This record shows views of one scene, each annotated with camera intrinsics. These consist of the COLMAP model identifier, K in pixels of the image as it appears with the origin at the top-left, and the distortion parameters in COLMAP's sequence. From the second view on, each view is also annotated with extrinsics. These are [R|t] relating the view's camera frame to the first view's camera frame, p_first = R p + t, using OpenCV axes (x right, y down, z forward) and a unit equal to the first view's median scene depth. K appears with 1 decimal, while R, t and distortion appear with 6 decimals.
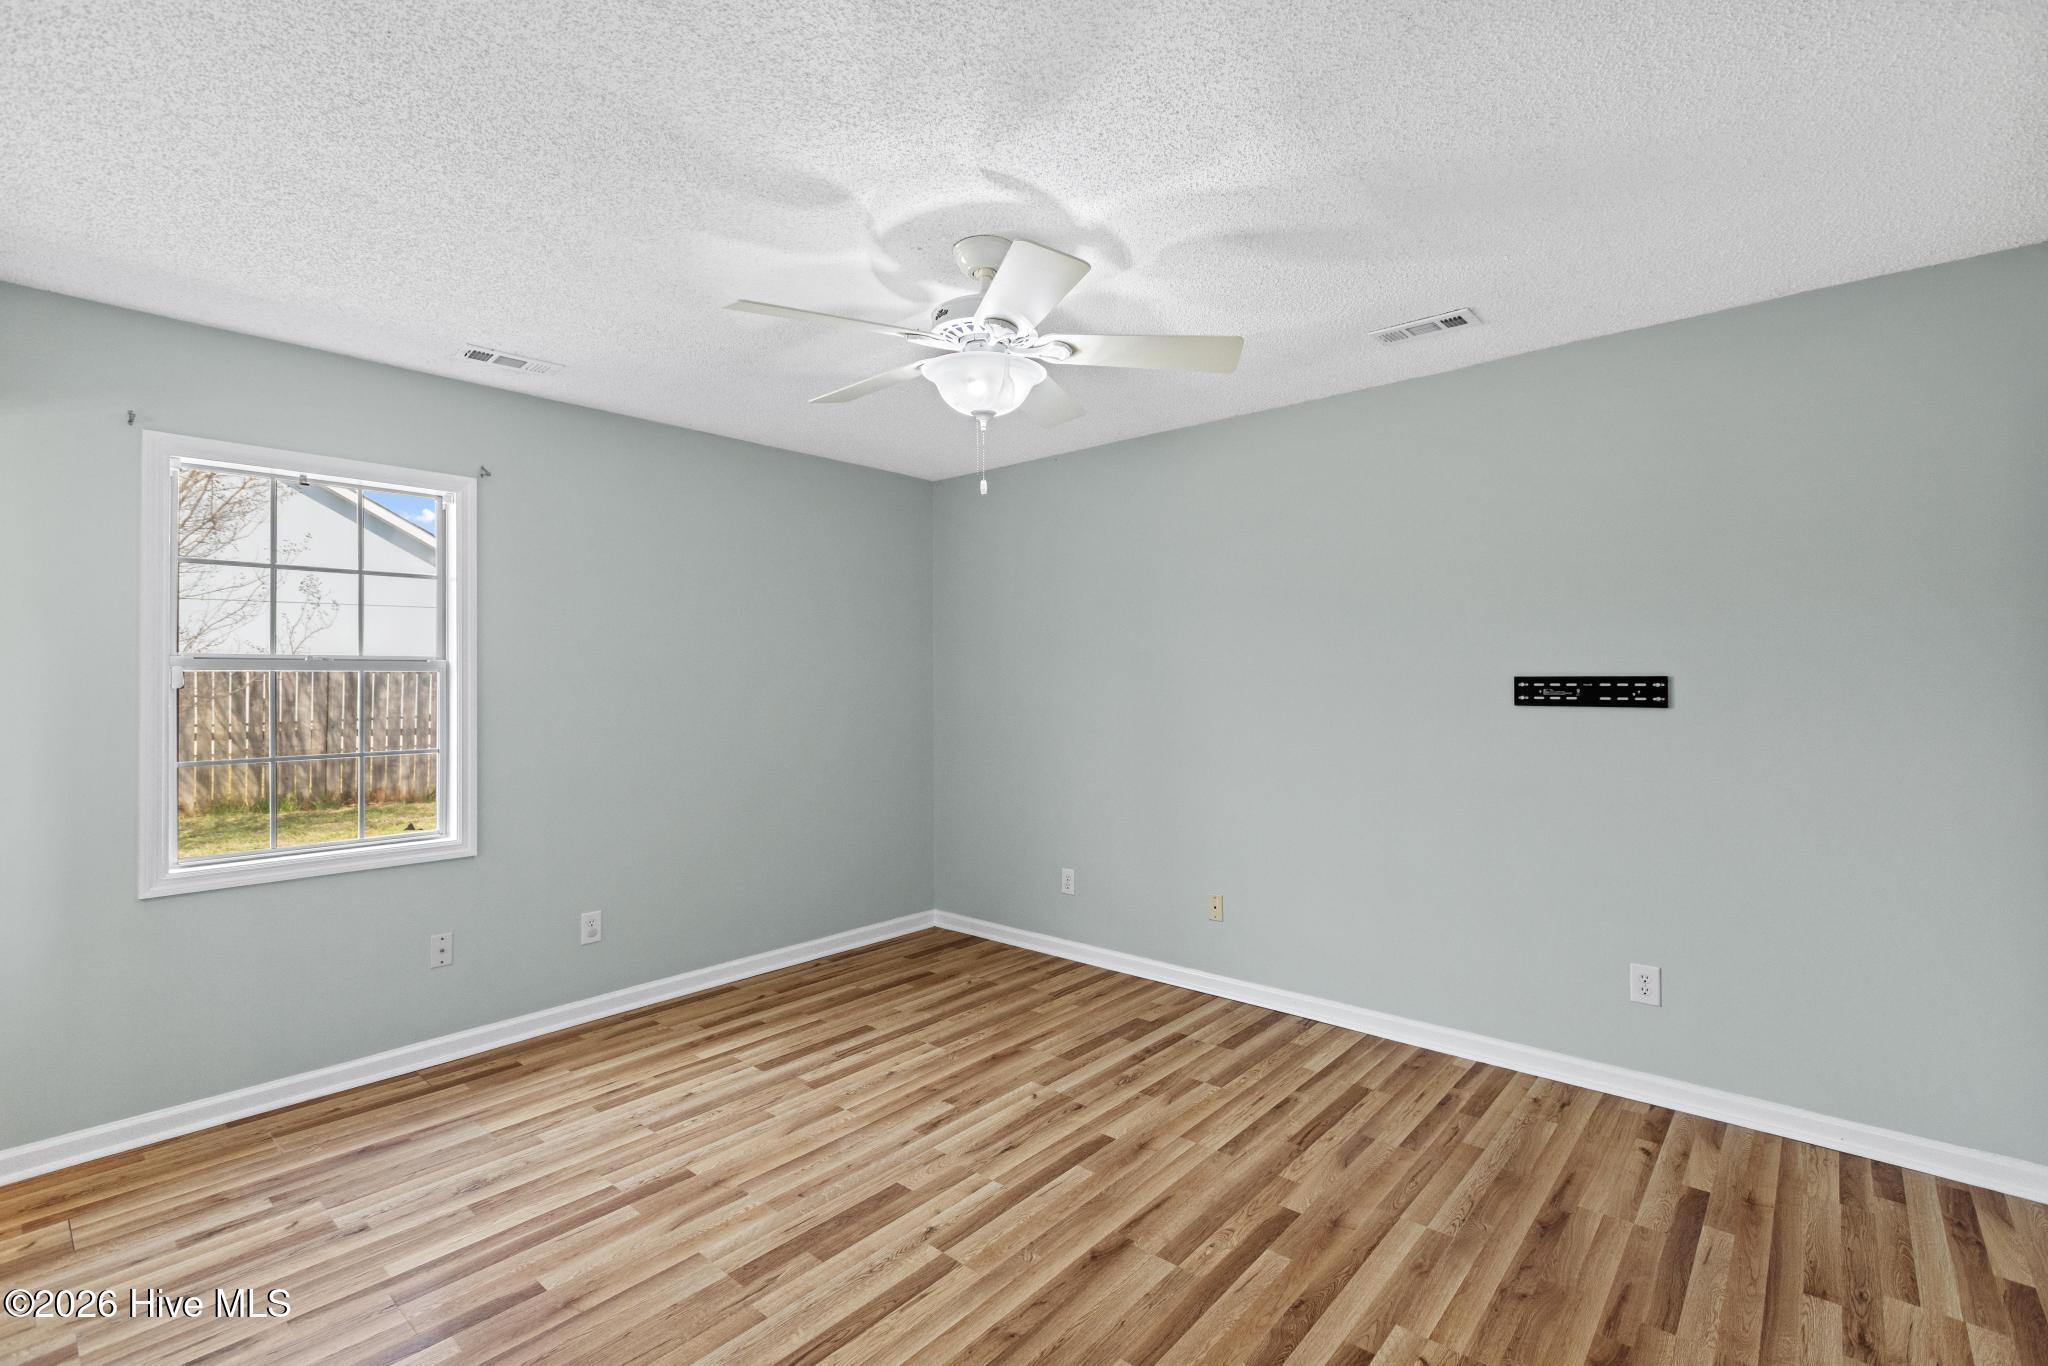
lens RADIAL K [[930.9, 0, 1026.2], [0, 930.9, 670.0], [0, 0, 1]] dist [0.001124, -0.000224]
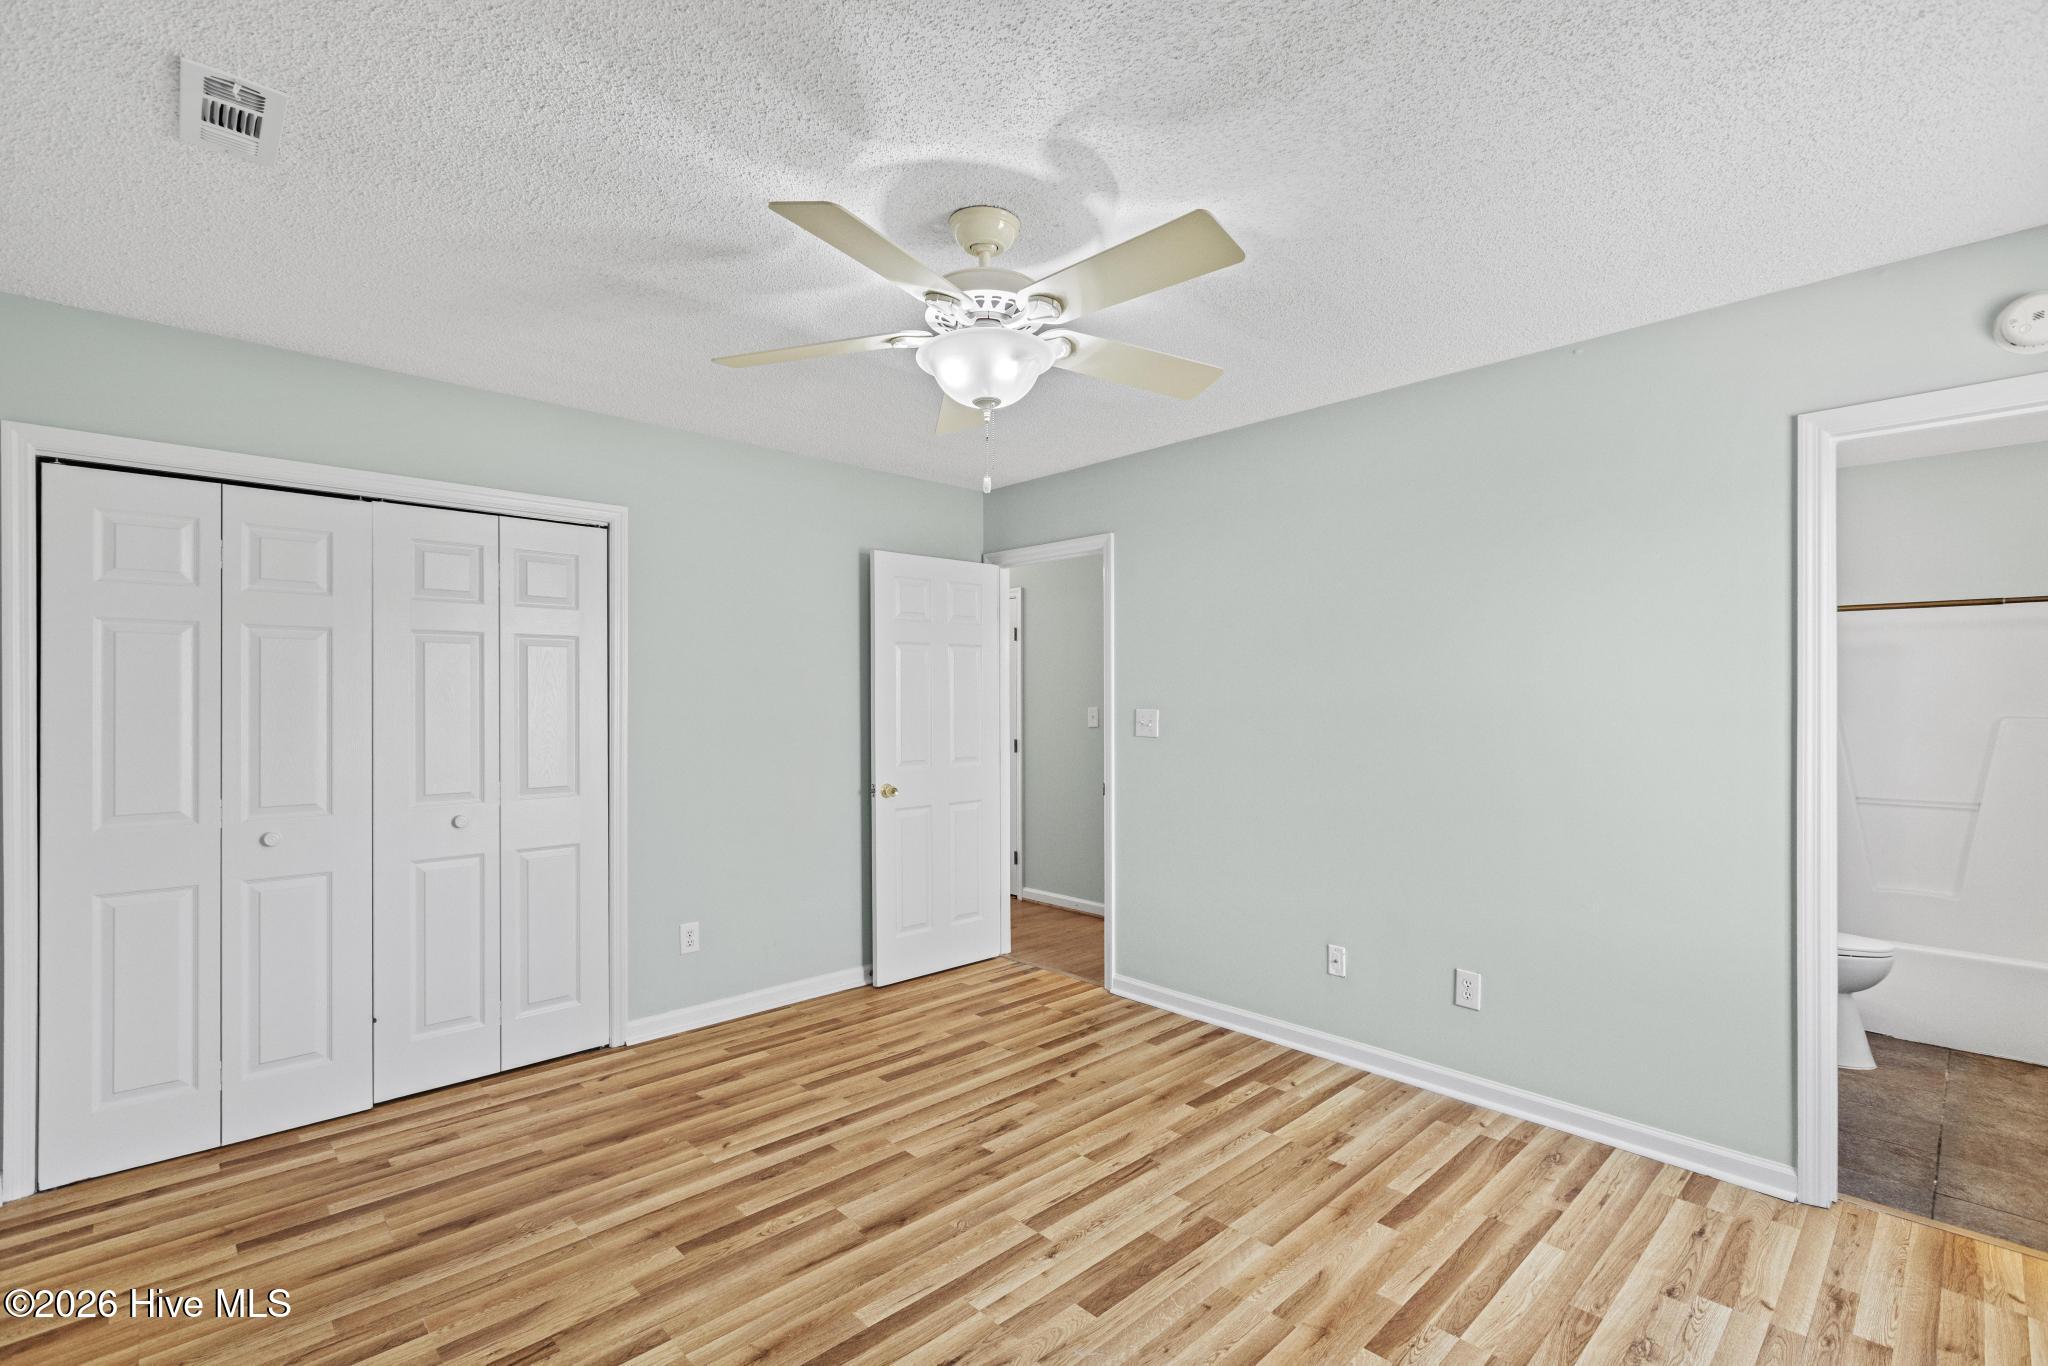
lens RADIAL K [[912.2, 0, 1030.6], [0, 912.2, 696.9], [0, 0, 1]] dist [0.000763, -0.000574]
pose [[-0.996492, 0.008161, 0.083295, -0.150464], [0.006901, 0.999858, -0.015397, 0.020387], [-0.083408, -0.014769, -0.996406, 1.786272]]
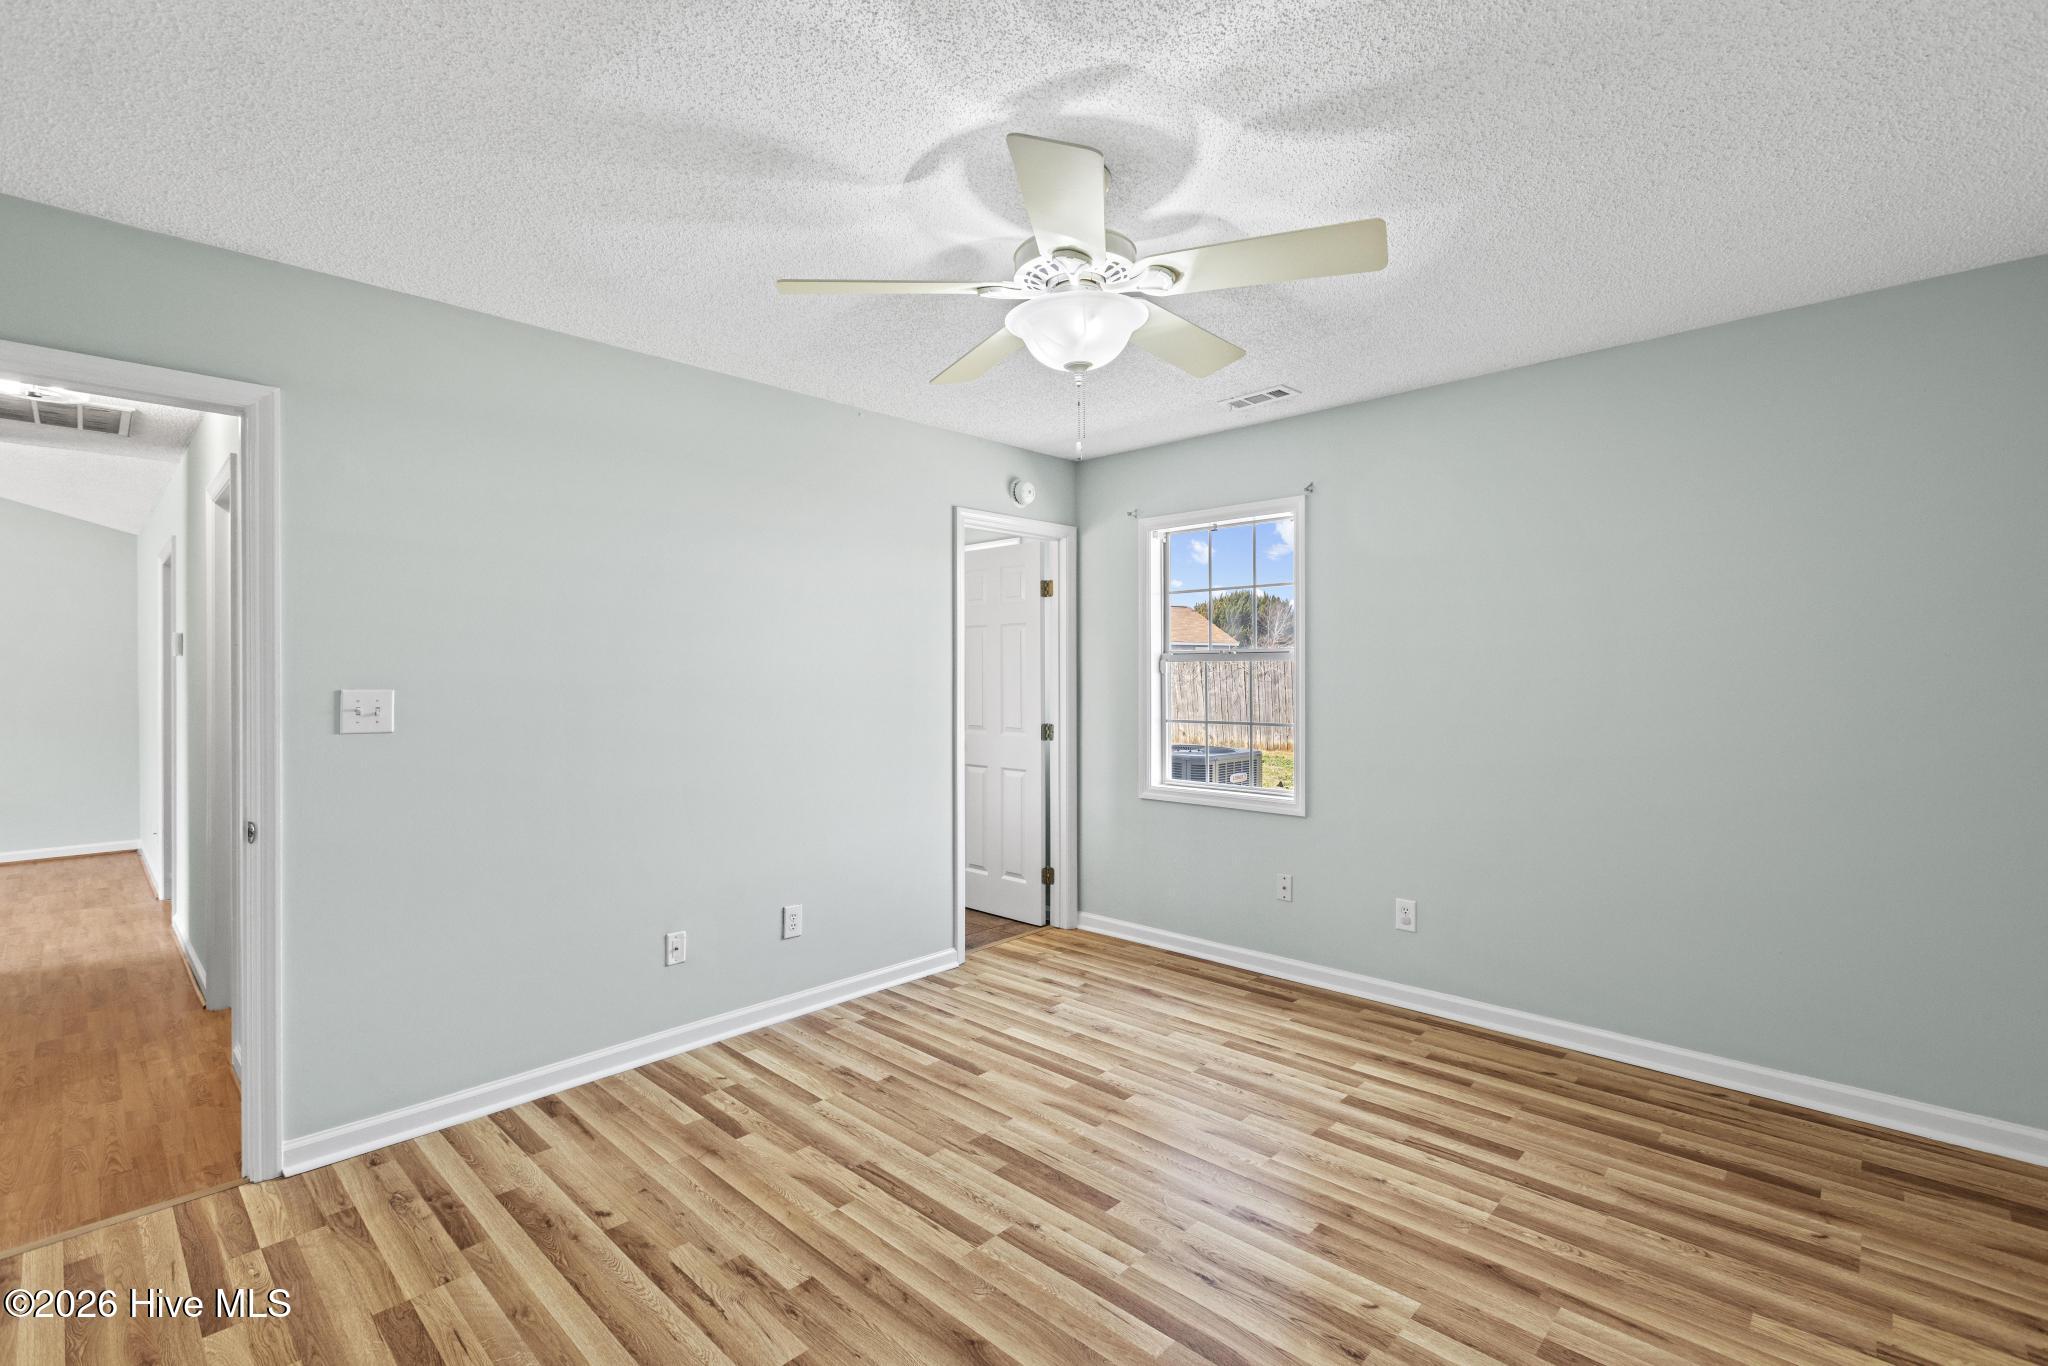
lens RADIAL K [[915.4, 0, 1017.6], [0, 915.4, 674.3], [0, 0, 1]] dist [0.000675, -0.000409]
pose [[-0.047315, 0.008600, -0.998843, 0.782184], [0.017102, 0.999823, 0.007798, 0.005753], [0.998734, -0.016714, -0.047454, 0.937785]]
